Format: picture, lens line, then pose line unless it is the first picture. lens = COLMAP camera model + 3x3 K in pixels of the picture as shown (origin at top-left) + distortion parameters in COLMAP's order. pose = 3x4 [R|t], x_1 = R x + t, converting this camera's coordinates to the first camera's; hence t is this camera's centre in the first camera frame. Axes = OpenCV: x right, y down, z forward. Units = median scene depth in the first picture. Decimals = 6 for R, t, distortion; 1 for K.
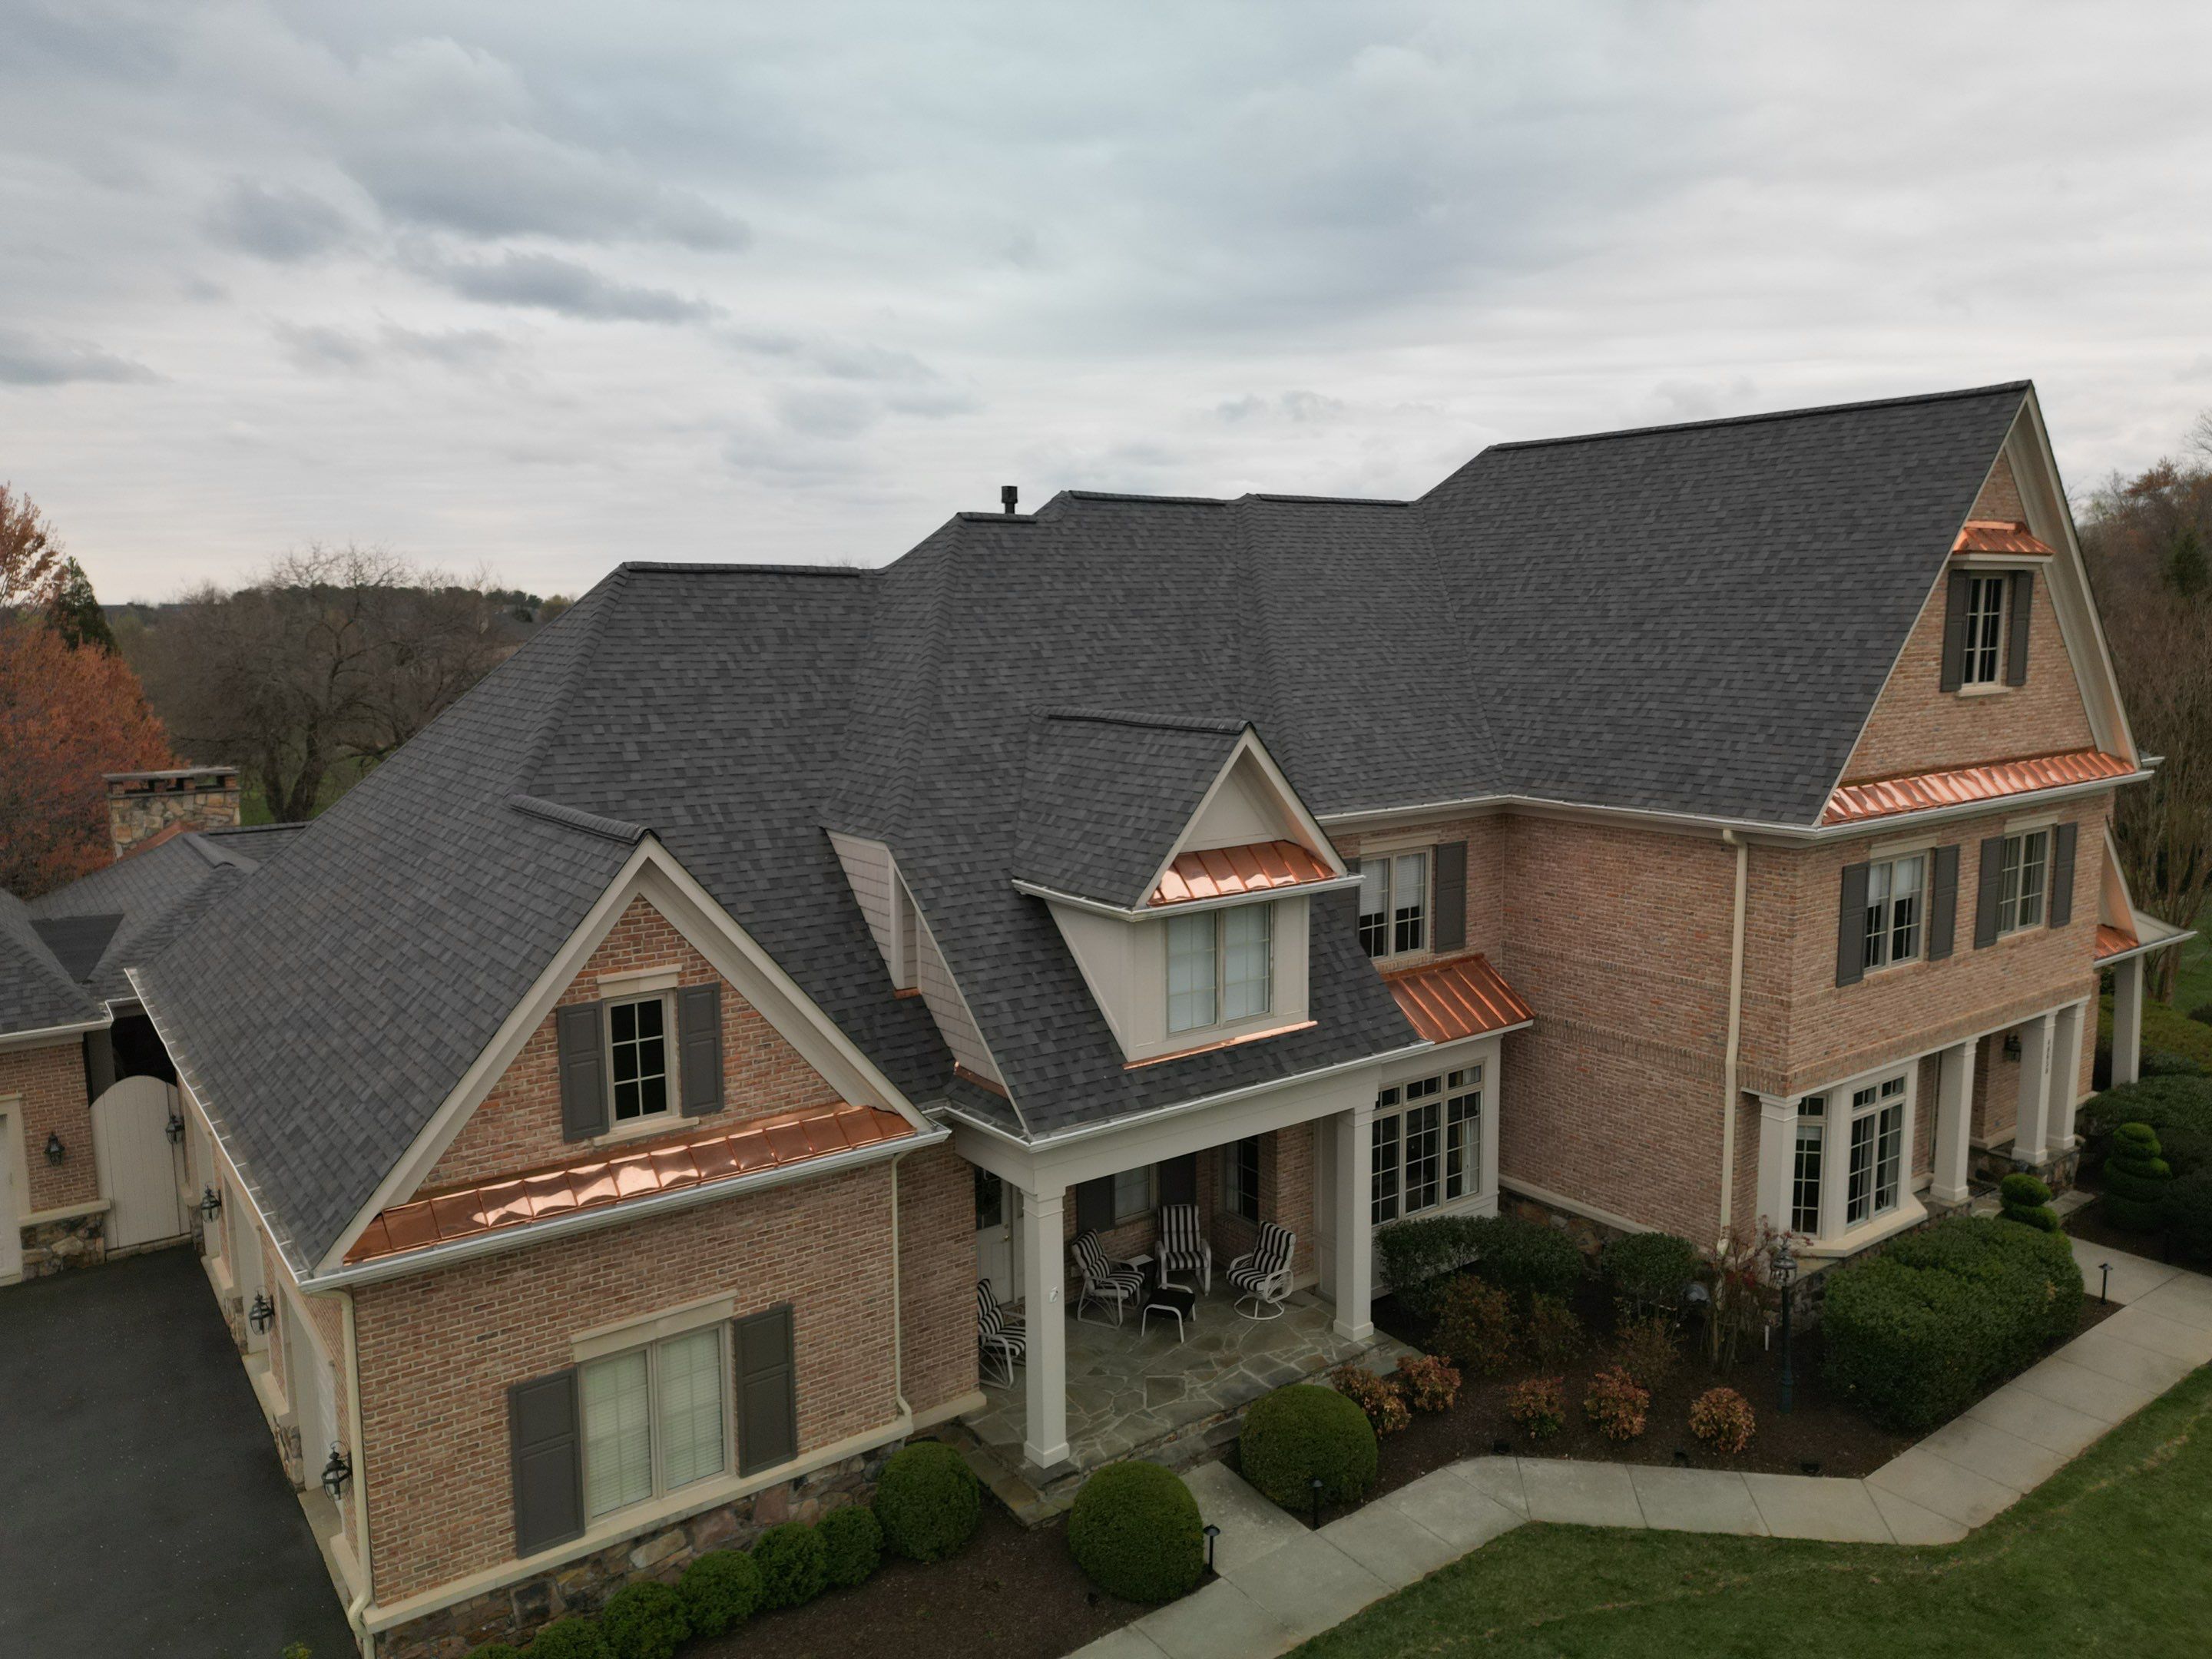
lens RADIAL K [[1548.1, 0, 1107.3], [0, 1548.1, 838.6], [0, 0, 1]] dist [0.046531, -0.023501]
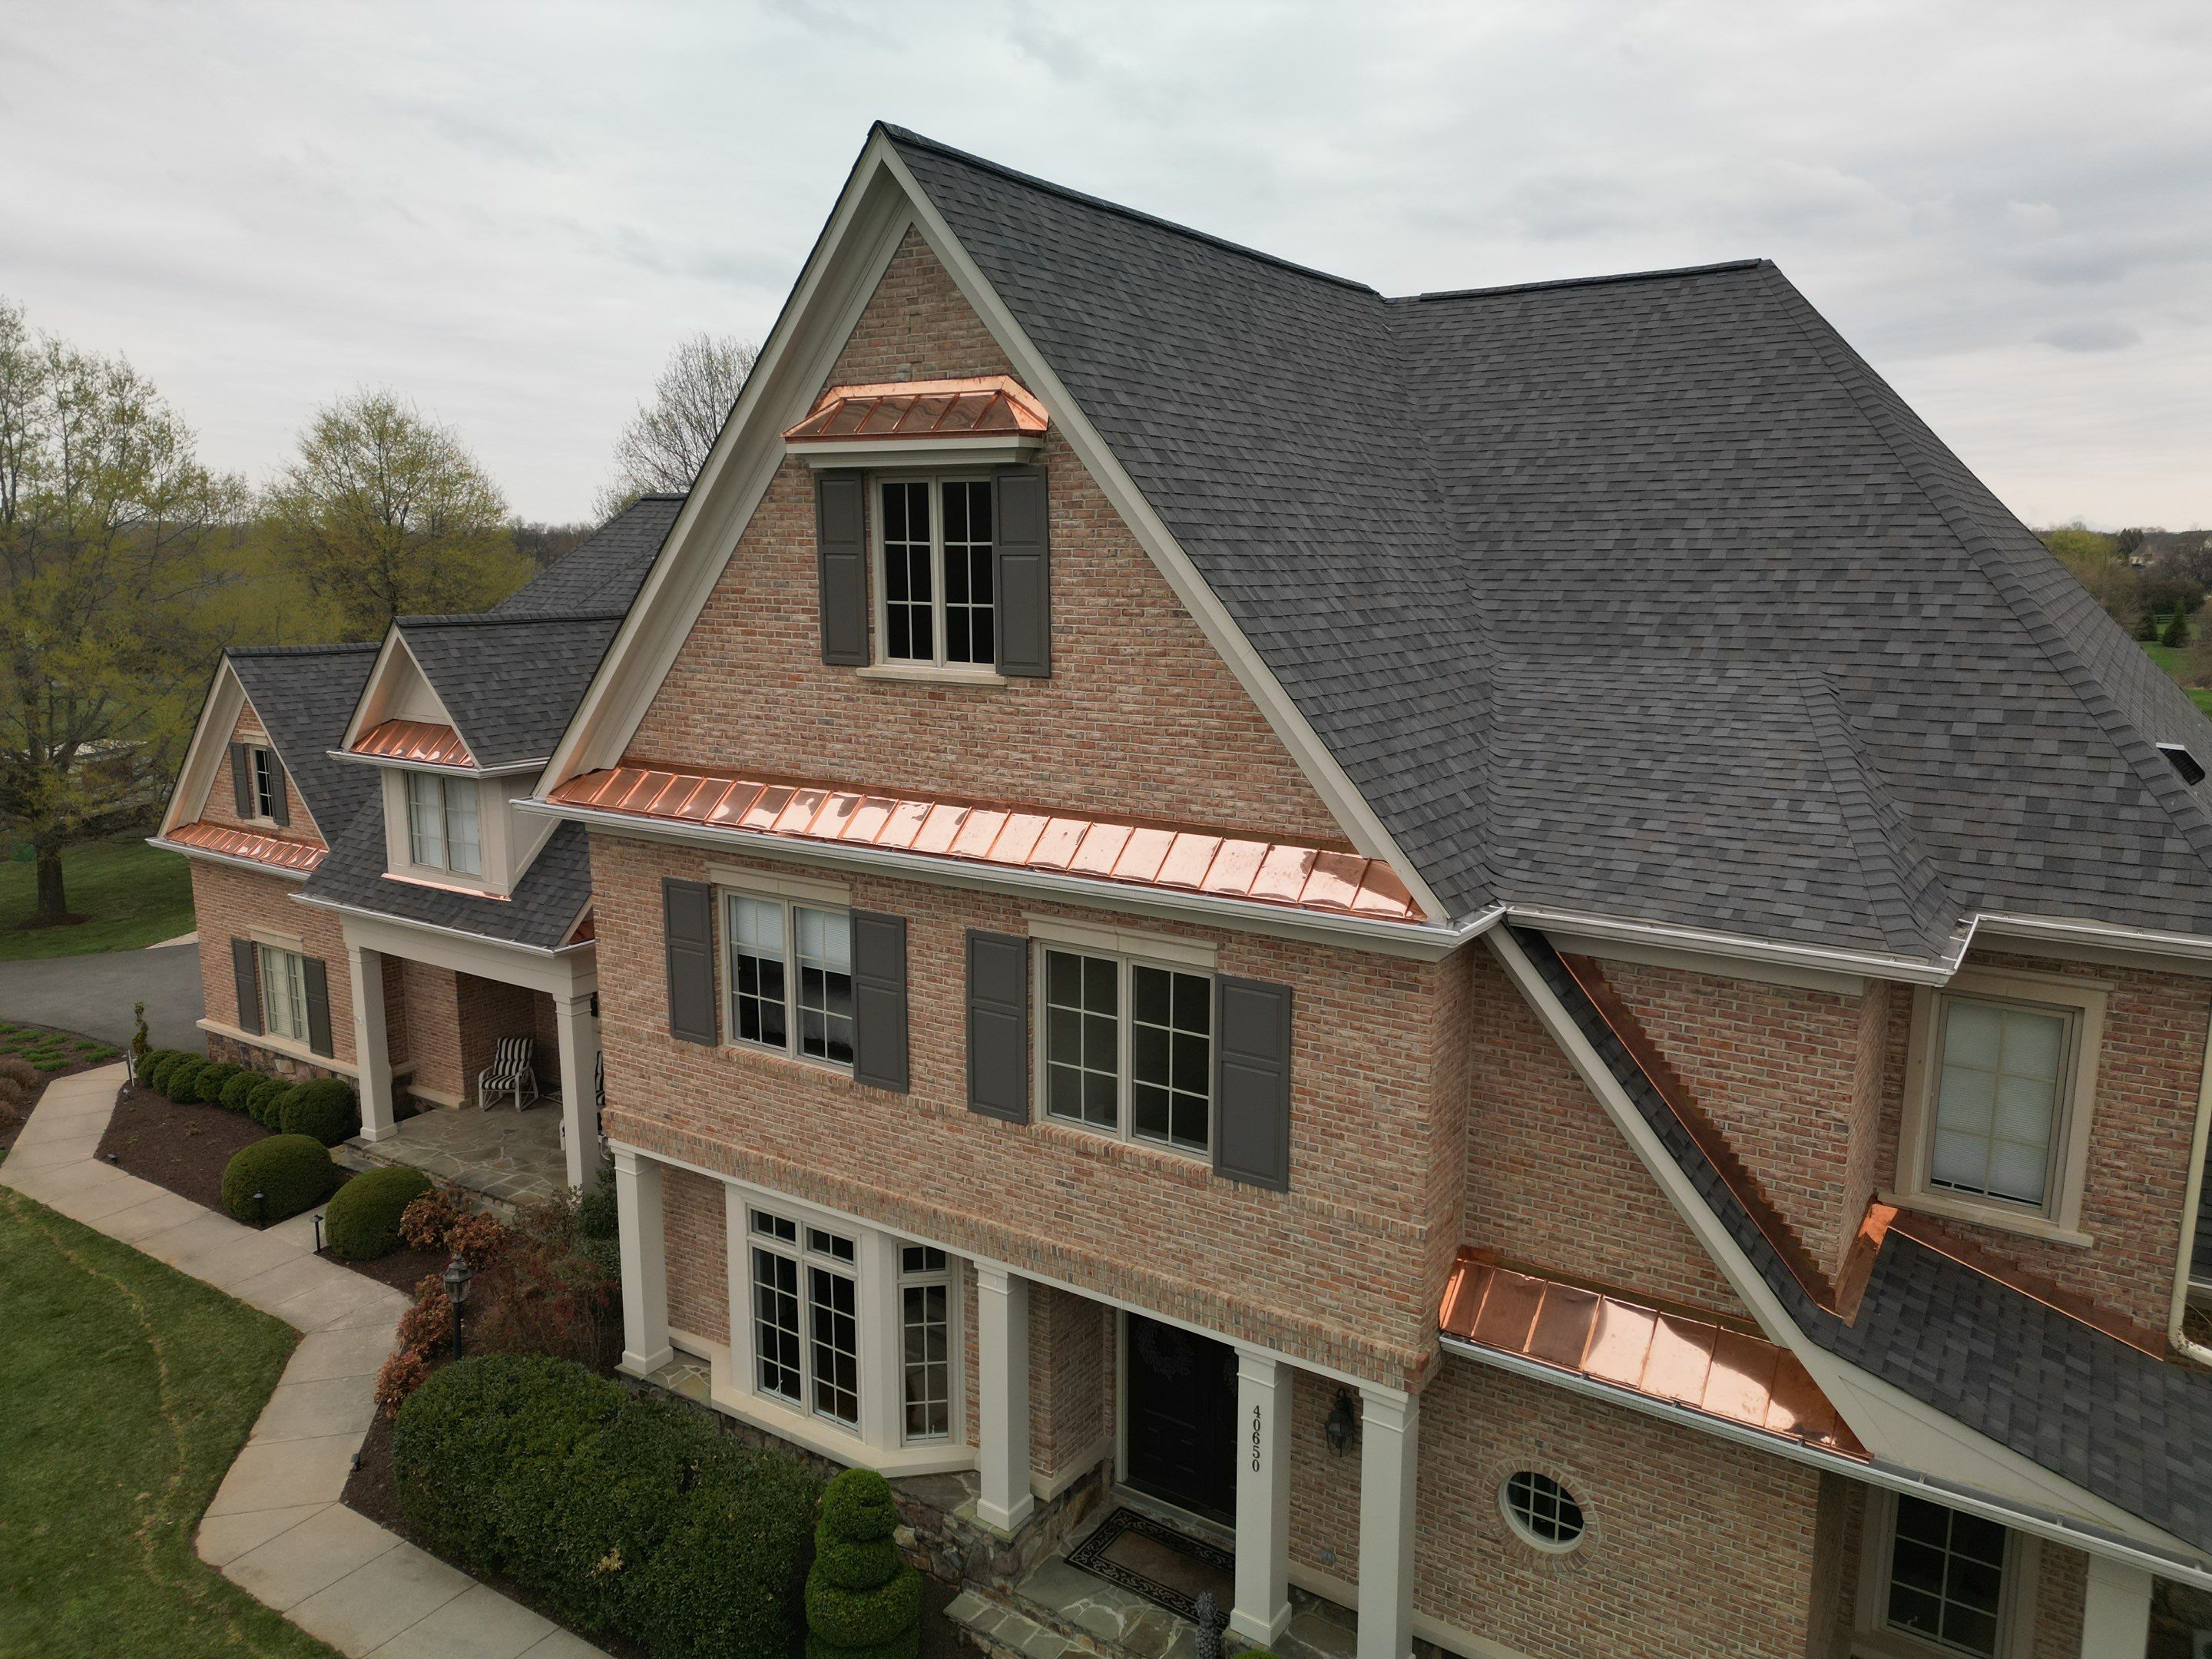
lens RADIAL K [[1548.1, 0, 1113.8], [0, 1548.1, 822.3], [0, 0, 1]] dist [0.046531, -0.023501]
pose [[0.342758, 0.177749, -0.922454, 1.224368], [-0.139986, 0.980637, 0.136946, -0.139743], [0.928935, 0.082191, 0.361004, 0.927129]]
